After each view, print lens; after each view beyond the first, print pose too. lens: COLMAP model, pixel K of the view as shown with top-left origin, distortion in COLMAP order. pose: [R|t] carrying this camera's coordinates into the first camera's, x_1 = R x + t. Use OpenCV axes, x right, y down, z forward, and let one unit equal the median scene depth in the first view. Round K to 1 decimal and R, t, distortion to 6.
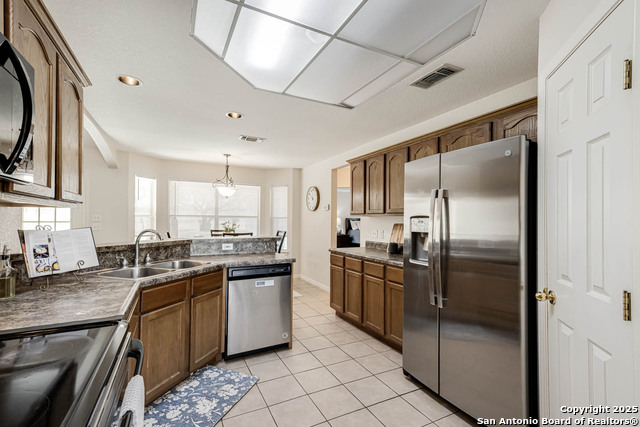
lens RADIAL K [[283.4, 0, 320.1], [0, 283.4, 216.4], [0, 0, 1]] dist [0.020383, -0.000252]
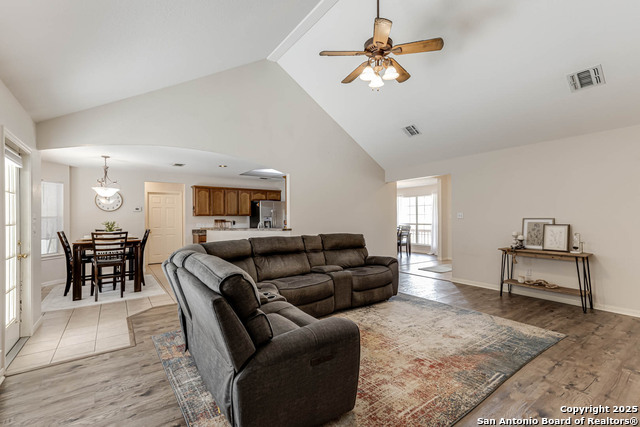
lens RADIAL K [[284.9, 0, 316.3], [0, 284.9, 216.0], [0, 0, 1]] dist [0.021189, -0.000341]
pose [[-0.146357, 0.000968, 0.989231, -2.645101], [-0.007807, 0.999967, -0.002133, -0.006038], [-0.989201, -0.008036, -0.146345, 0.704688]]
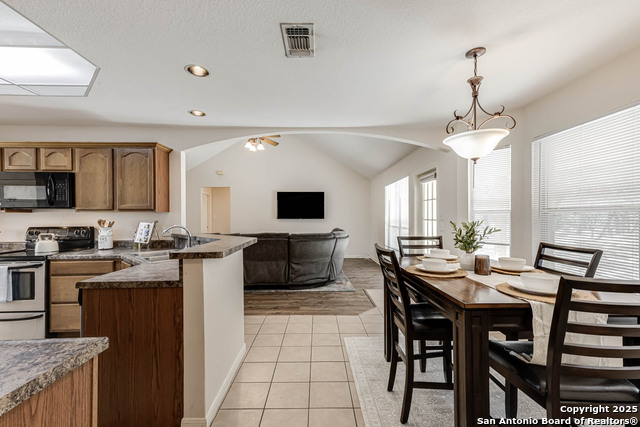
lens RADIAL K [[284.9, 0, 316.3], [0, 284.9, 216.0], [0, 0, 1]] dist [0.021189, -0.000341]
pose [[-0.453385, -0.007351, -0.891285, 0.230057], [0.012603, 0.999813, -0.014657, 0.025093], [0.891226, -0.017878, -0.453207, 1.756280]]
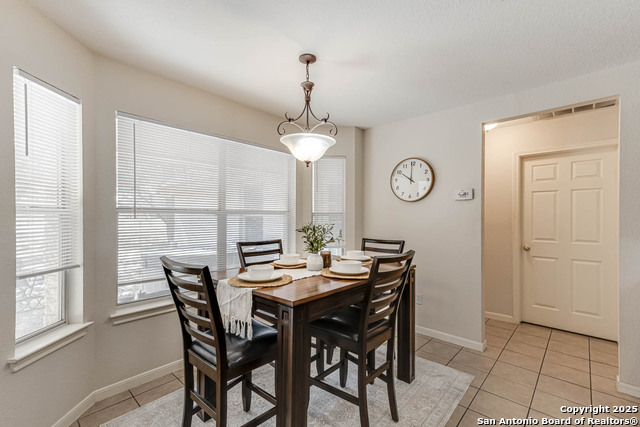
lens RADIAL K [[283.4, 0, 320.1], [0, 283.4, 216.4], [0, 0, 1]] dist [0.020383, -0.000252]
pose [[0.938329, -0.004878, 0.345709, -0.808325], [-0.000514, 0.999880, 0.015503, 0.004622], [-0.345743, -0.014725, 0.938214, 1.081845]]
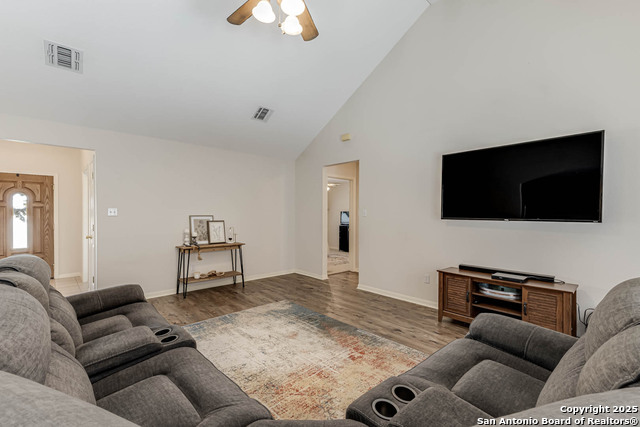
lens RADIAL K [[284.9, 0, 316.3], [0, 284.9, 216.0], [0, 0, 1]] dist [0.021189, -0.000341]
pose [[-0.963423, -0.006498, -0.267907, -1.431901], [-0.005310, 0.999973, -0.005158, 0.002628], [0.267933, -0.003546, -0.963431, 1.092497]]
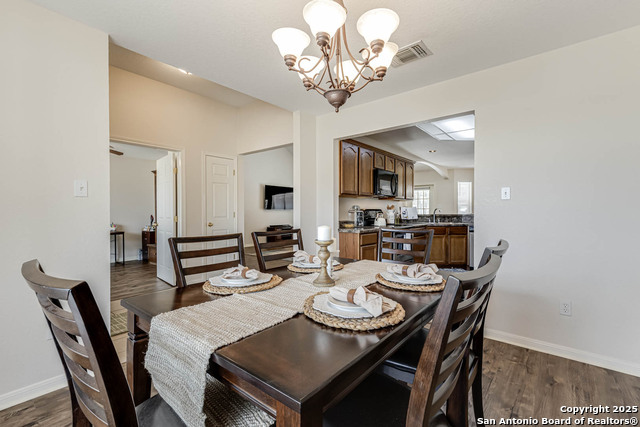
lens RADIAL K [[284.9, 0, 316.3], [0, 284.9, 216.0], [0, 0, 1]] dist [0.021189, -0.000341]
pose [[0.382163, 0.006181, -0.924074, 1.114551], [0.014524, 0.999814, 0.012695, 0.053720], [0.923981, -0.018273, 0.382002, -0.809751]]
